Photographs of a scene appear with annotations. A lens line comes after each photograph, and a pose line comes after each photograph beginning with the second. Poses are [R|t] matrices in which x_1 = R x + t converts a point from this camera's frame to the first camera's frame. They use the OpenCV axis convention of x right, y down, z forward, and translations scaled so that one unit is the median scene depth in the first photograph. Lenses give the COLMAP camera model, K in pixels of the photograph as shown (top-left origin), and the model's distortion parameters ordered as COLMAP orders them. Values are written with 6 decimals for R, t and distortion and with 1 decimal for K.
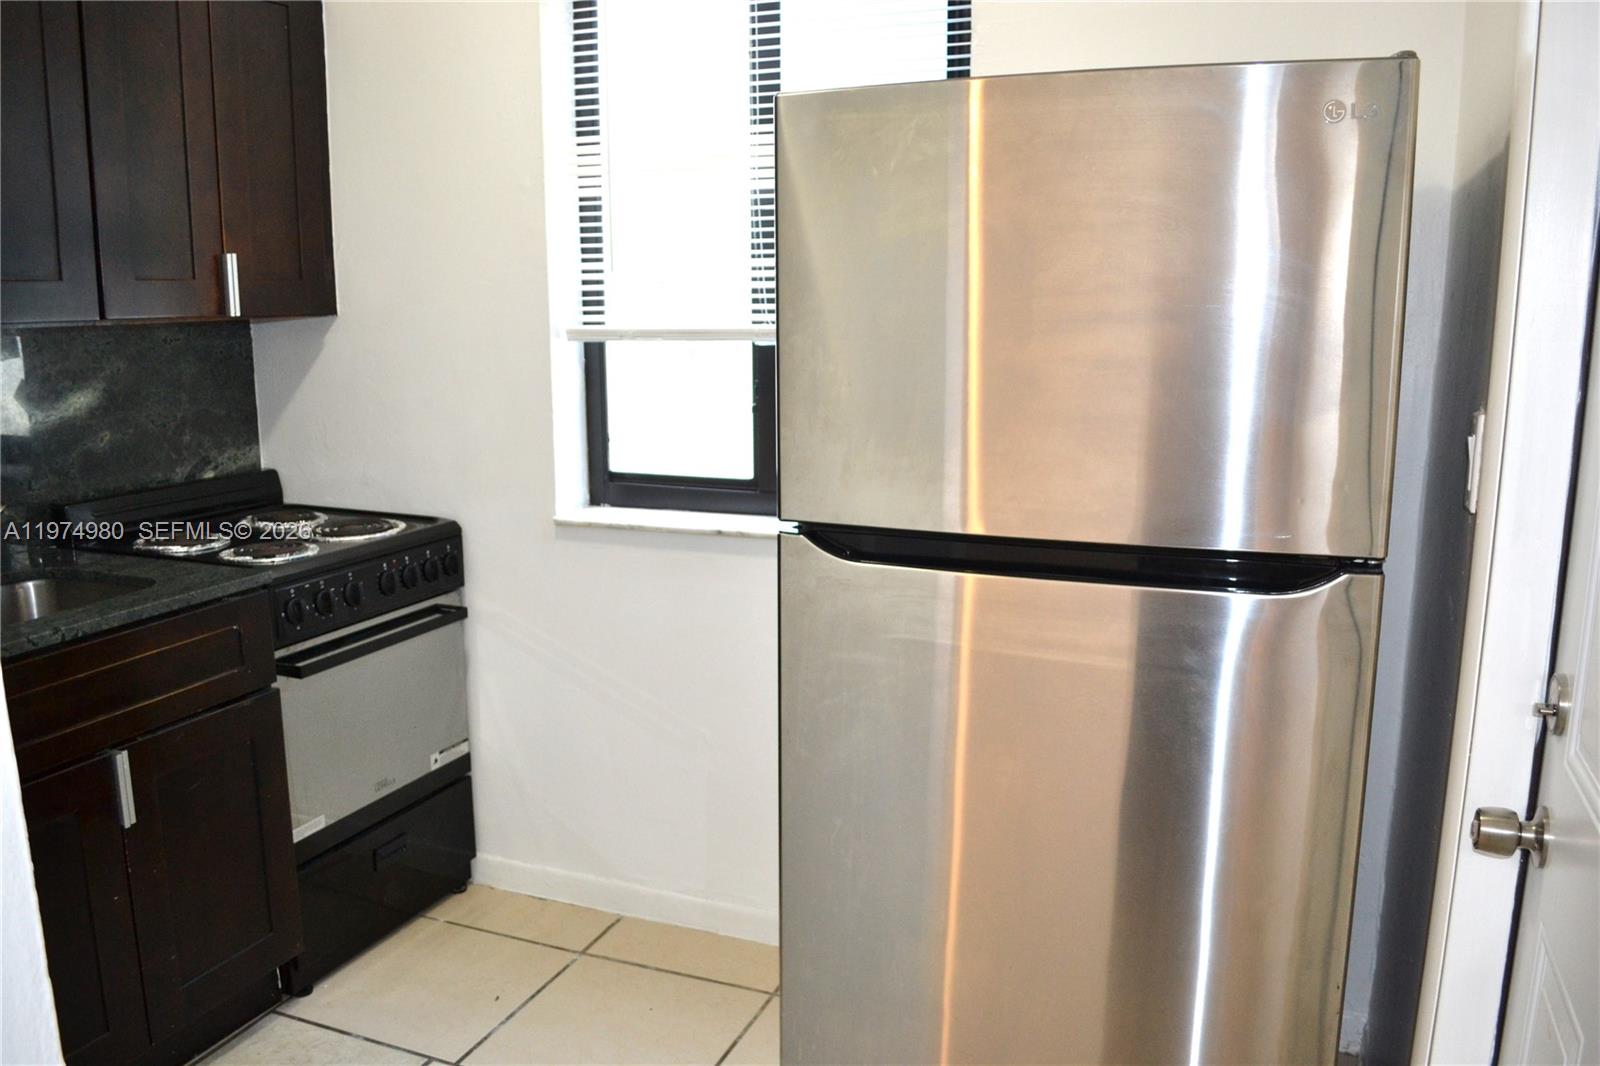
lens RADIAL K [[1270.9, 0, 797.8], [0, 1270.9, 538.8], [0, 0, 1]] dist [-0.086117, 0.017359]
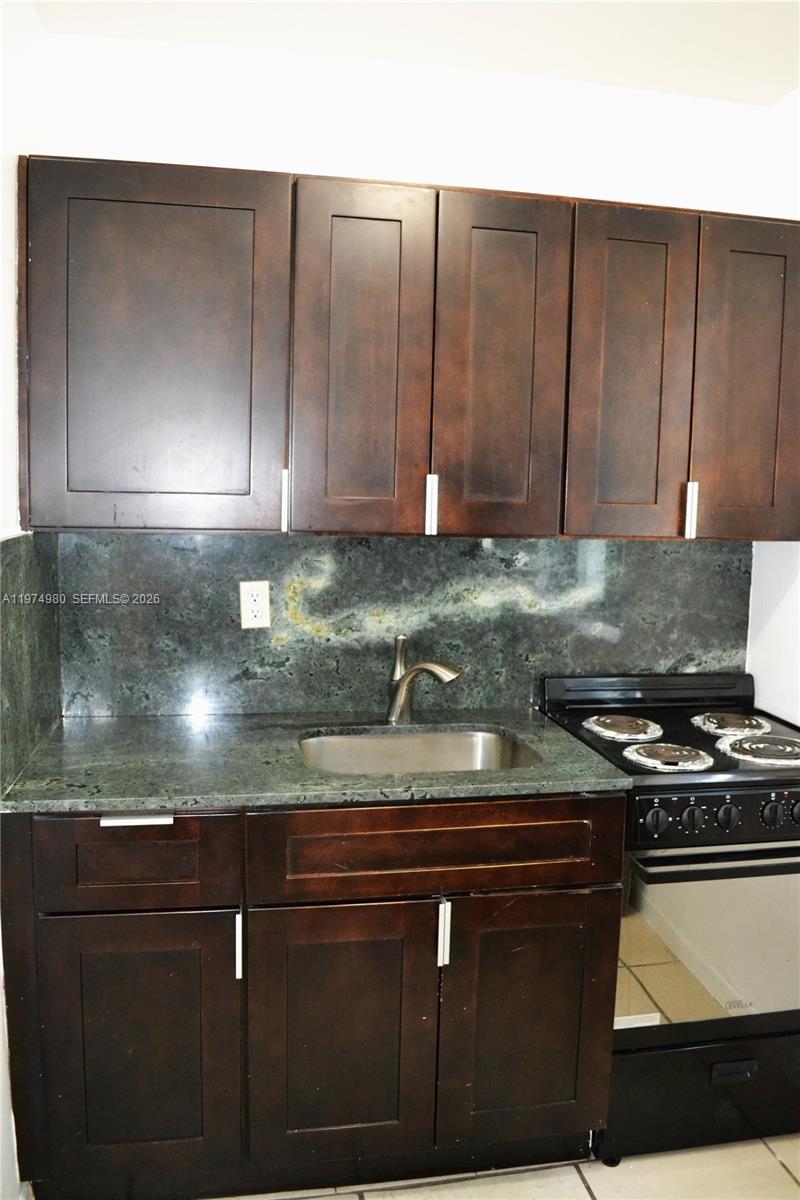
lens RADIAL K [[953.2, 0, 400.0], [0, 953.2, 599.9], [0, 0, 1]] dist [-0.086117, 0.017359]
pose [[0.554815, 0.108608, -0.824854, 0.098699], [-0.182100, 0.983255, 0.006980, -0.078945], [0.811800, 0.146333, 0.565302, 0.308960]]
